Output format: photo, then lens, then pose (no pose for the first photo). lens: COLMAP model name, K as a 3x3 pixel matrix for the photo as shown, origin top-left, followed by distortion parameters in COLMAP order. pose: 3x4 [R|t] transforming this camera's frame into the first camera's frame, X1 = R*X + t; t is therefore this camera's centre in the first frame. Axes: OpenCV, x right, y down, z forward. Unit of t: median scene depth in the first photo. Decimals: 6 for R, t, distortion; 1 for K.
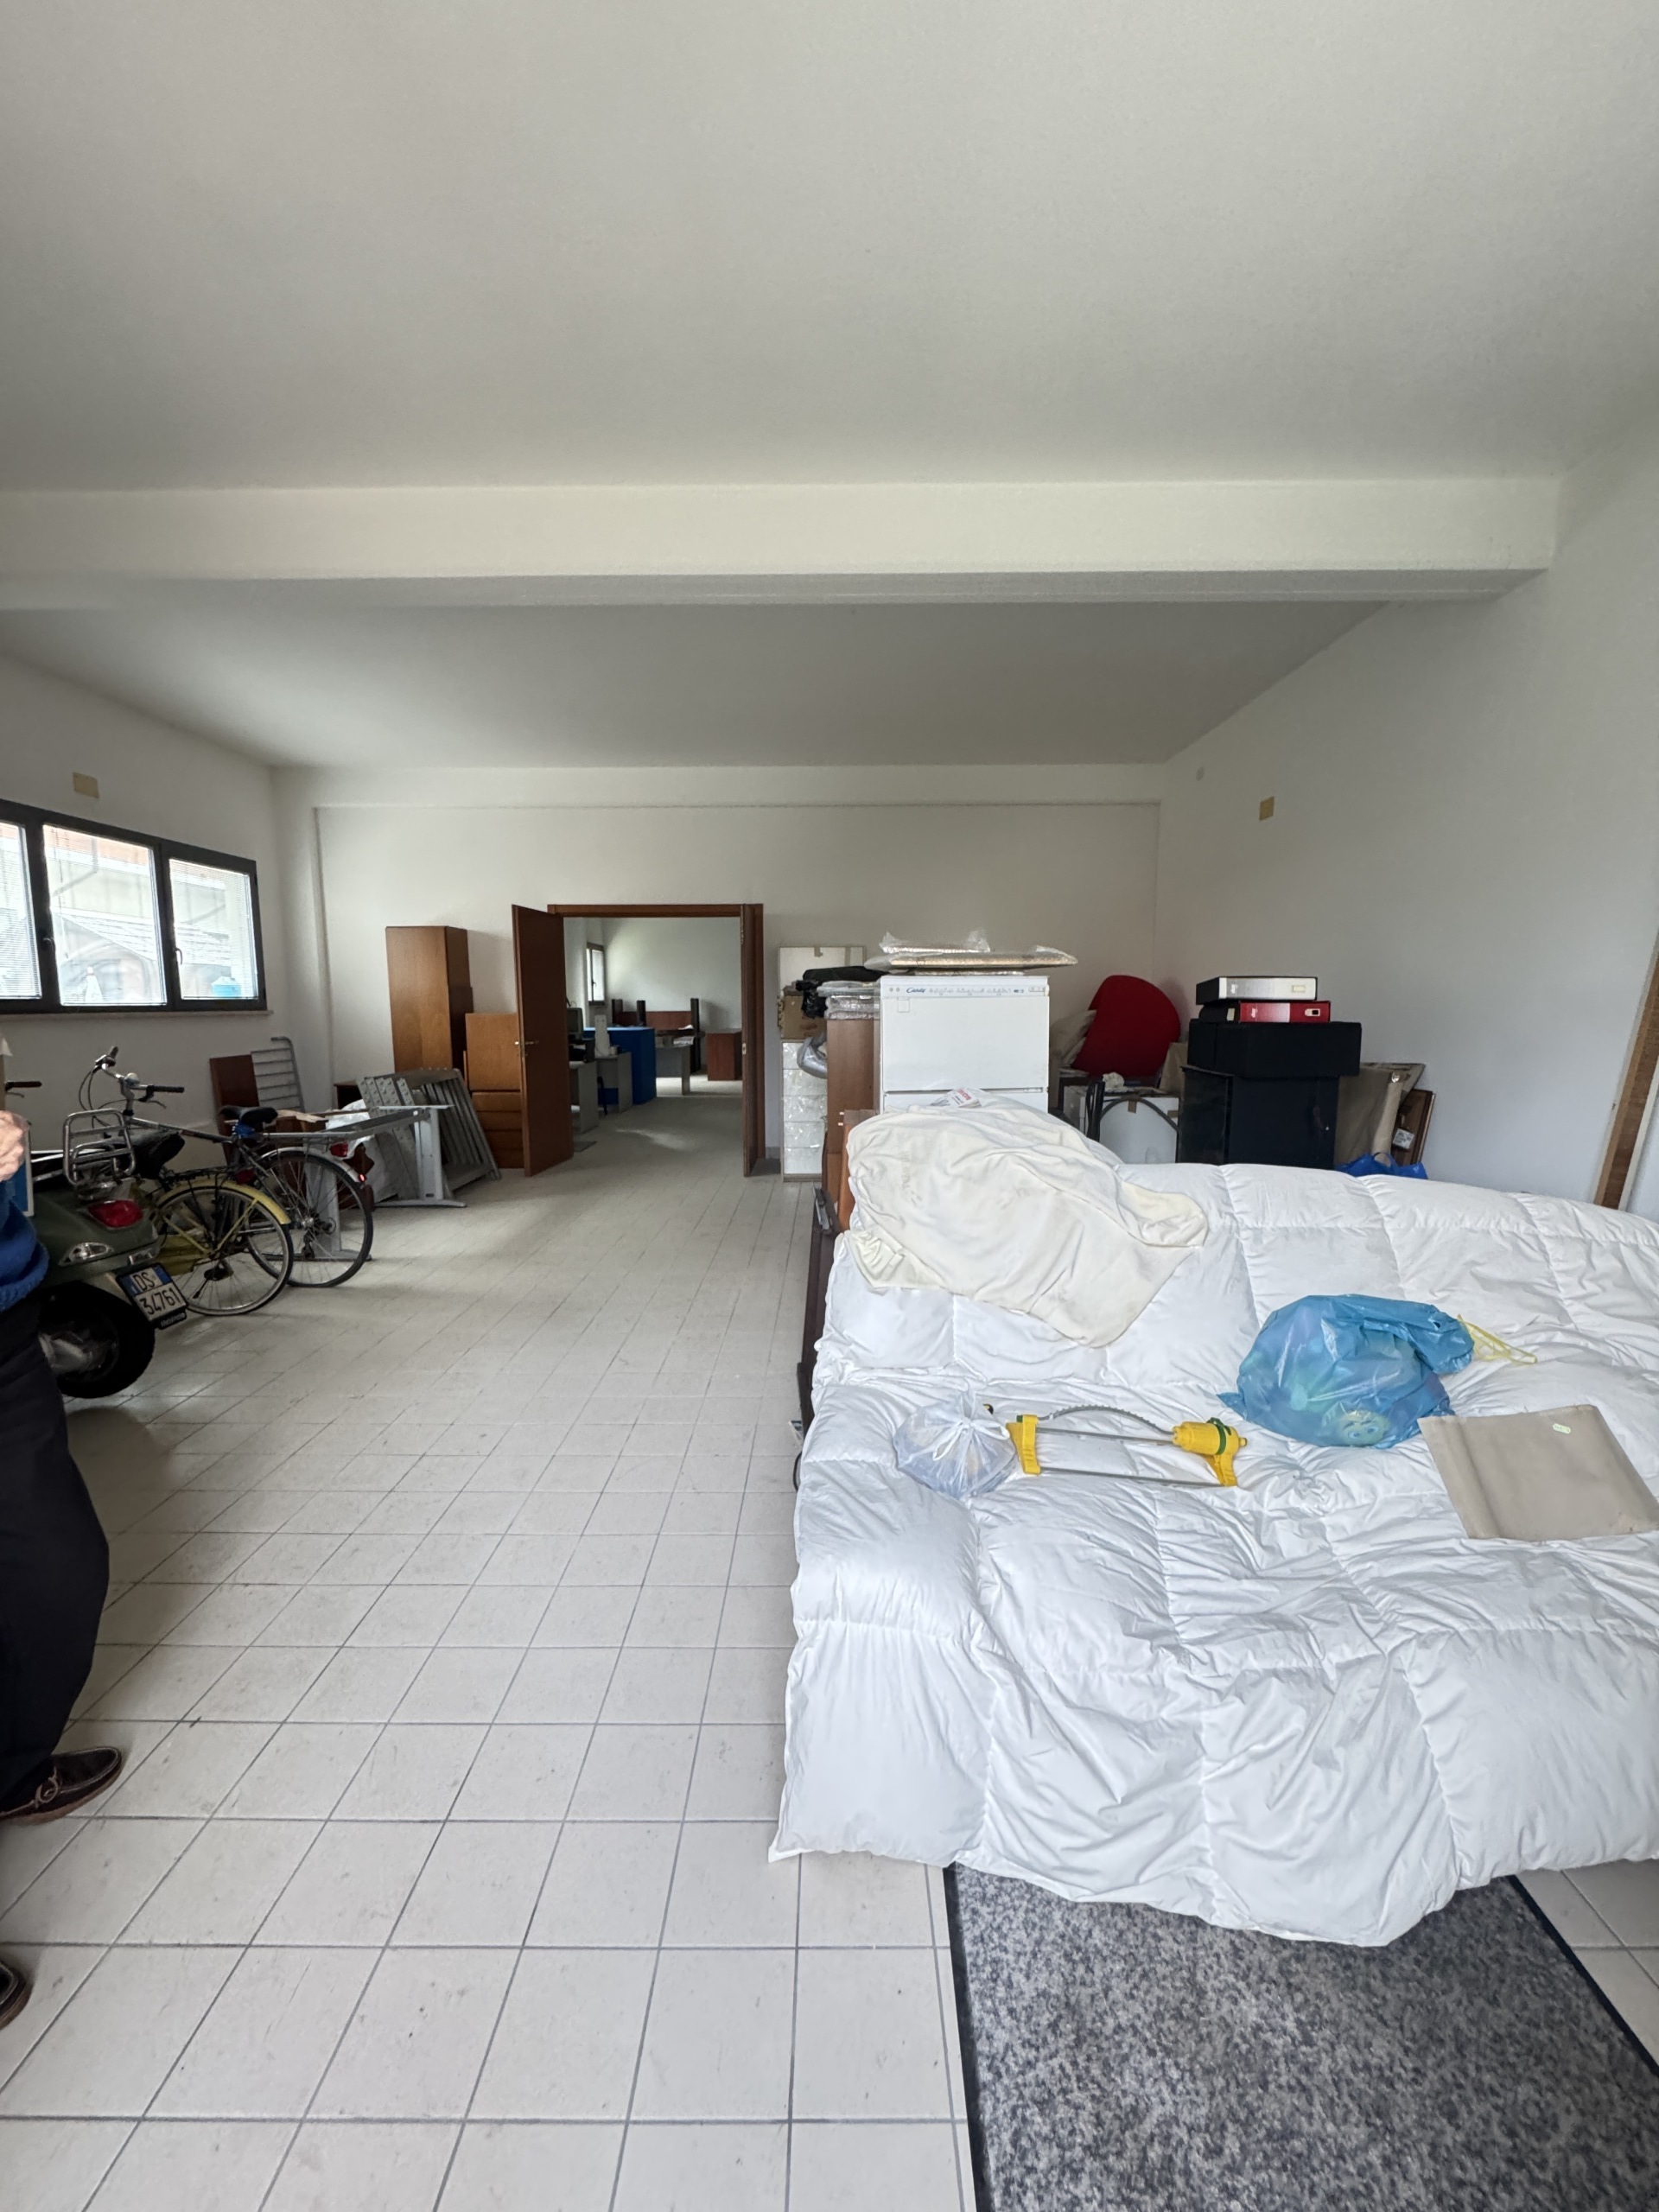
lens RADIAL K [[885.9, 0, 830.3], [0, 885.9, 1107.9], [0, 0, 1]] dist [-0.002966, 0.000703]
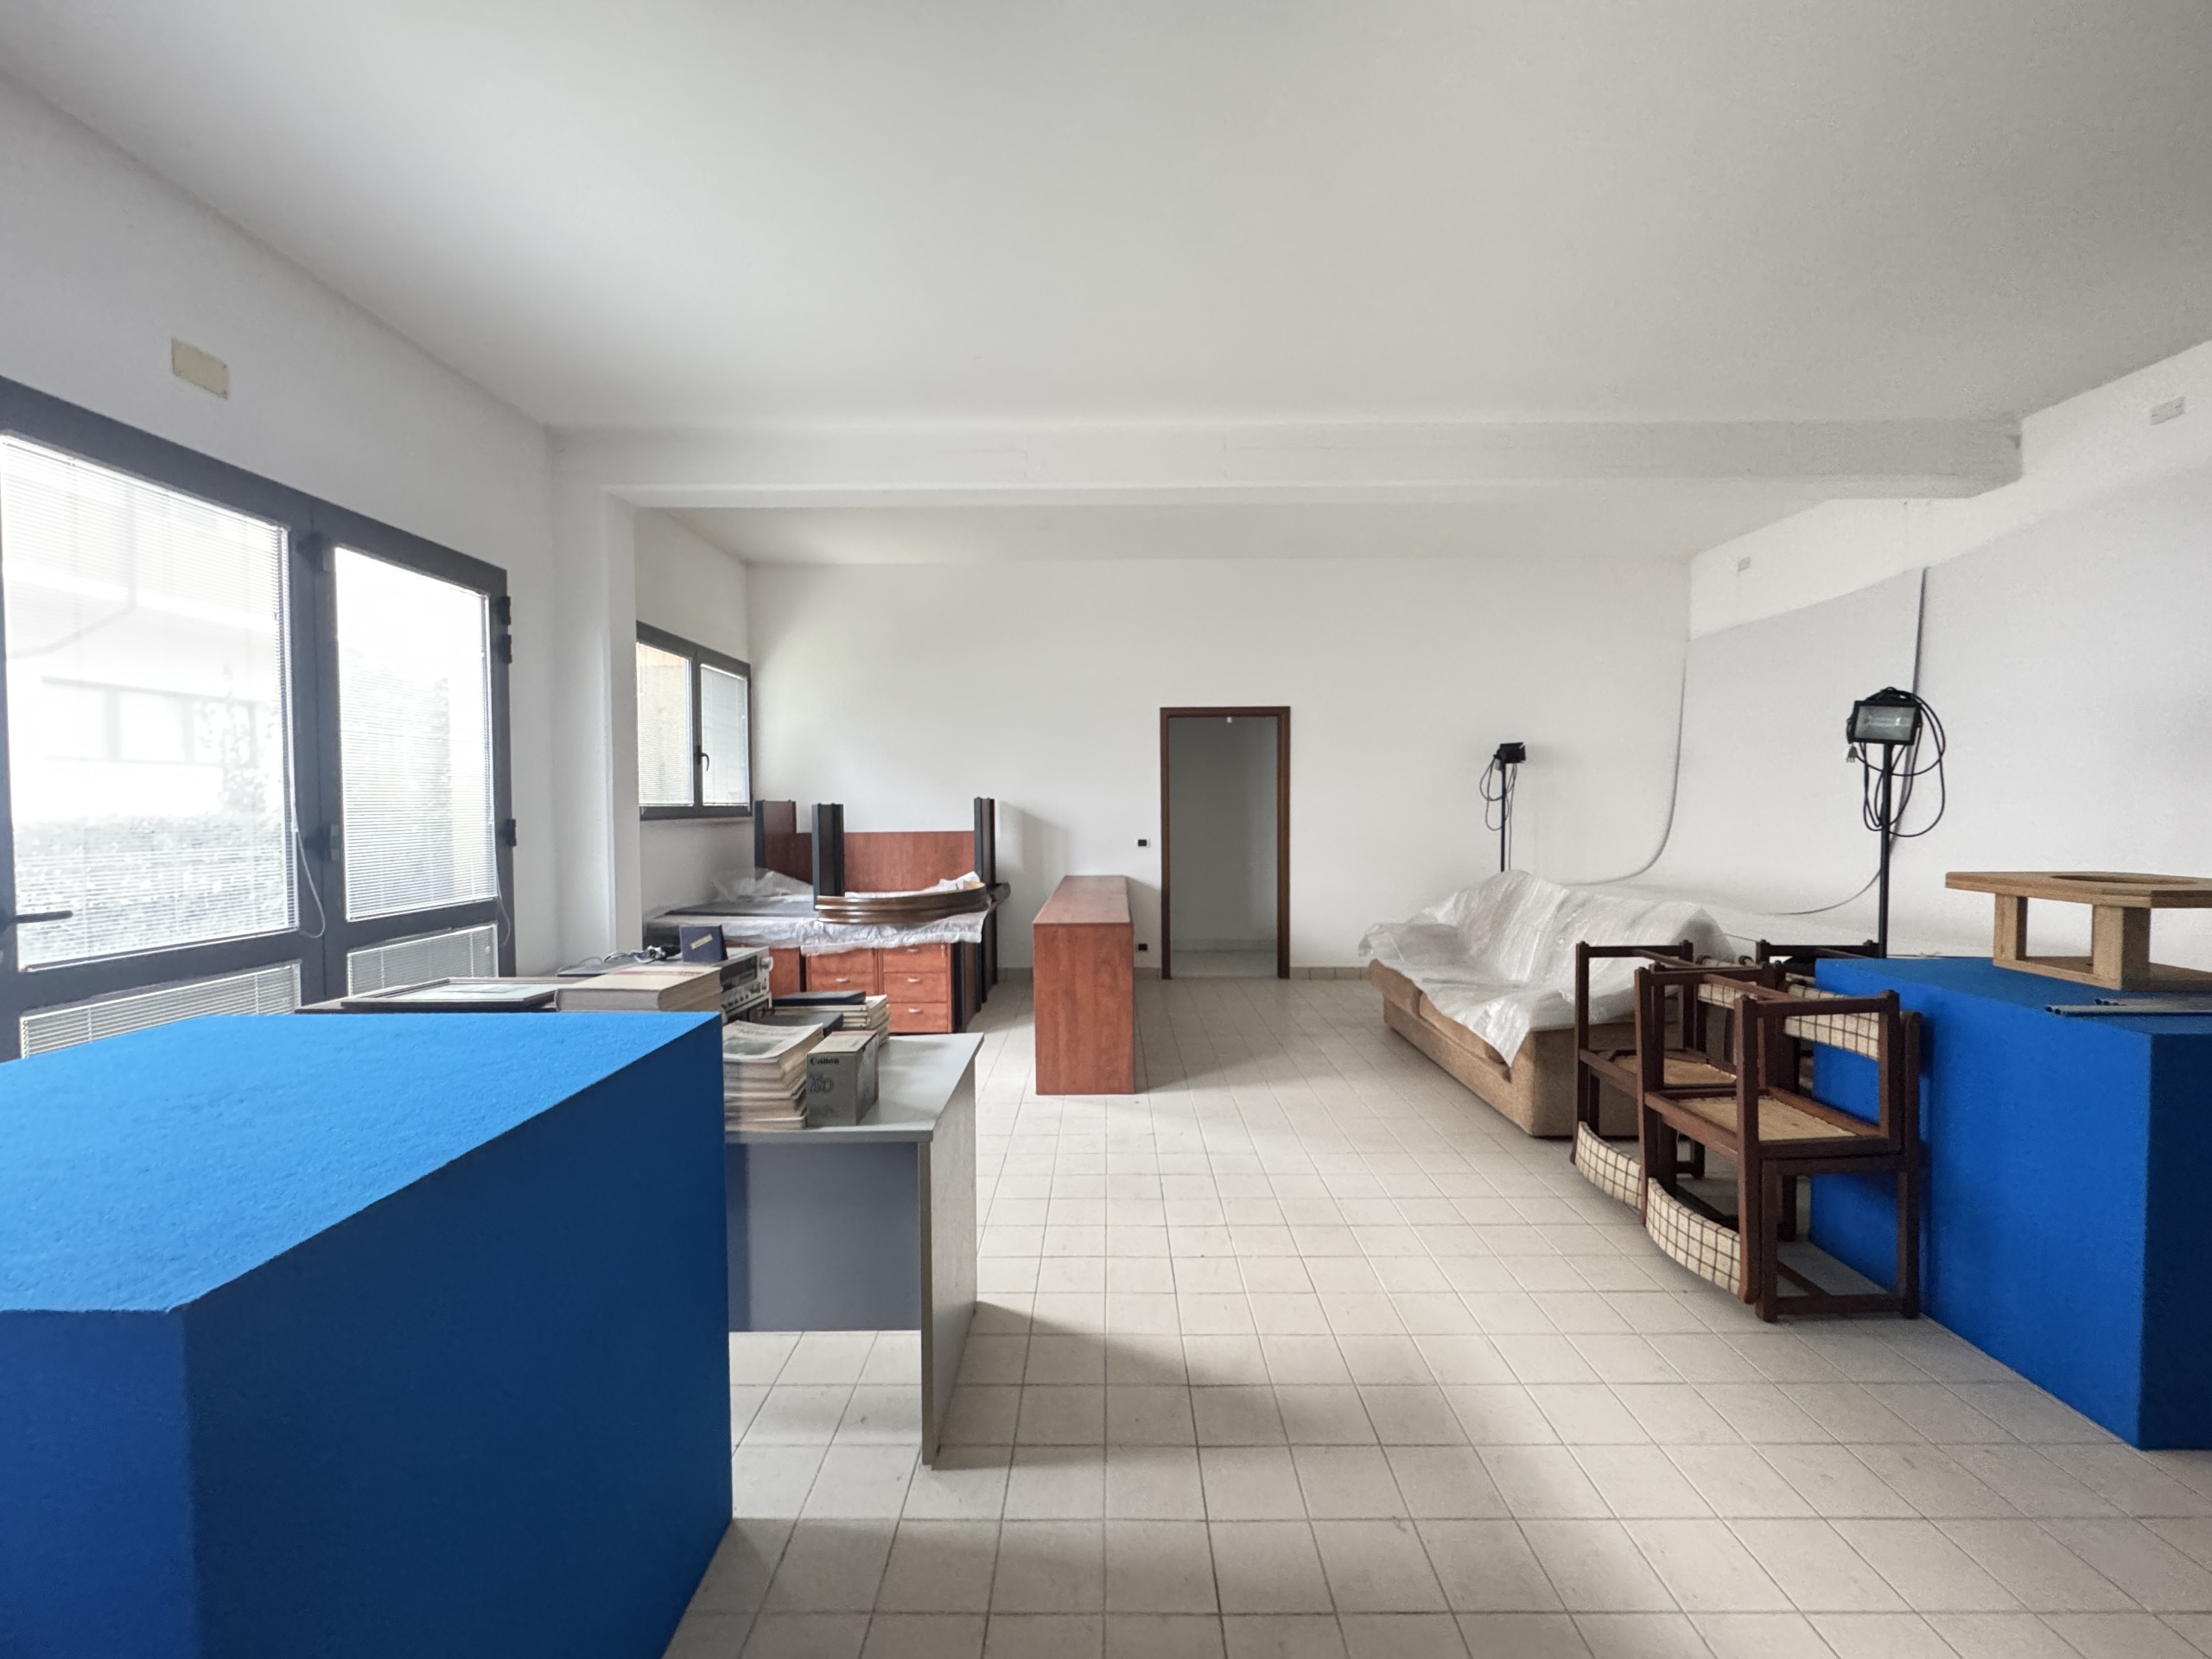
lens RADIAL K [[889.2, 0, 1104.1], [0, 889.2, 829.2], [0, 0, 1]] dist [-0.001151, 0.000443]
pose [[0.999995, -0.002856, -0.001635, -0.107049], [0.002696, 0.995850, -0.090974, -0.080607], [0.001888, 0.090969, 0.995852, 0.661378]]
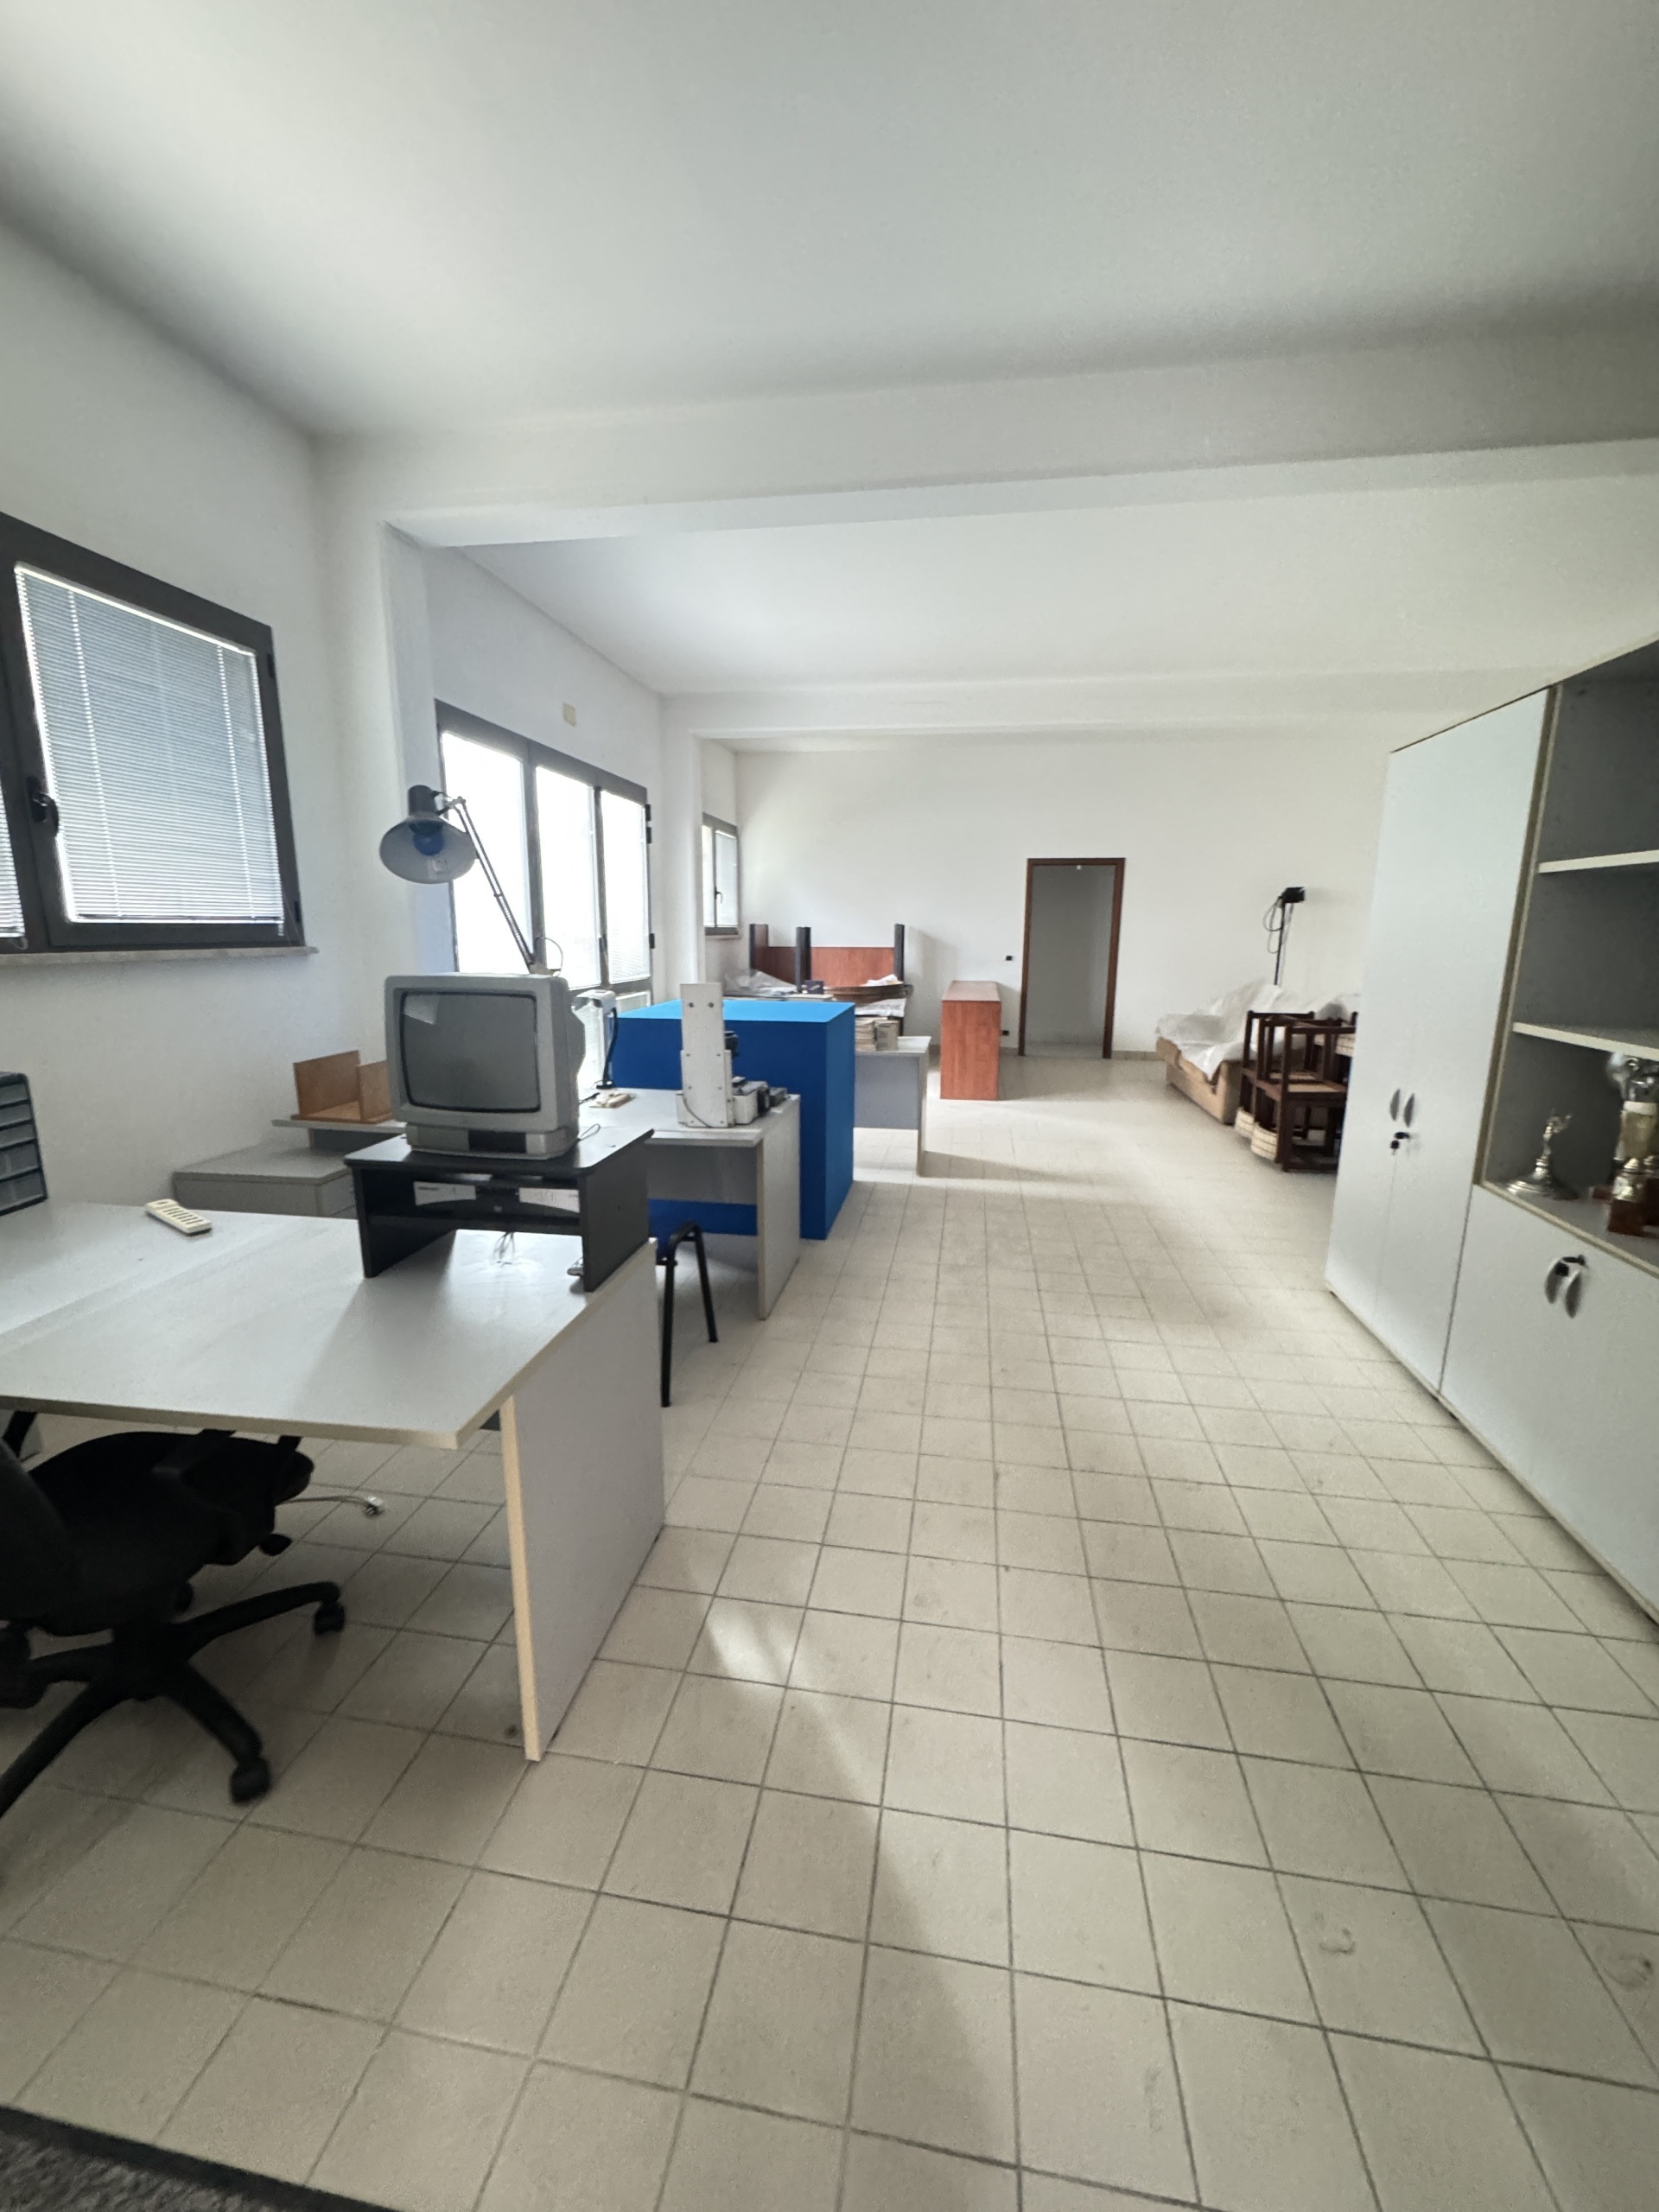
lens RADIAL K [[885.9, 0, 830.3], [0, 885.9, 1107.9], [0, 0, 1]] dist [-0.002966, 0.000703]
pose [[0.987985, 0.041772, -0.148797, -0.115130], [-0.029507, 0.996054, 0.083703, -0.059060], [0.151707, -0.078307, 0.985319, 0.476452]]
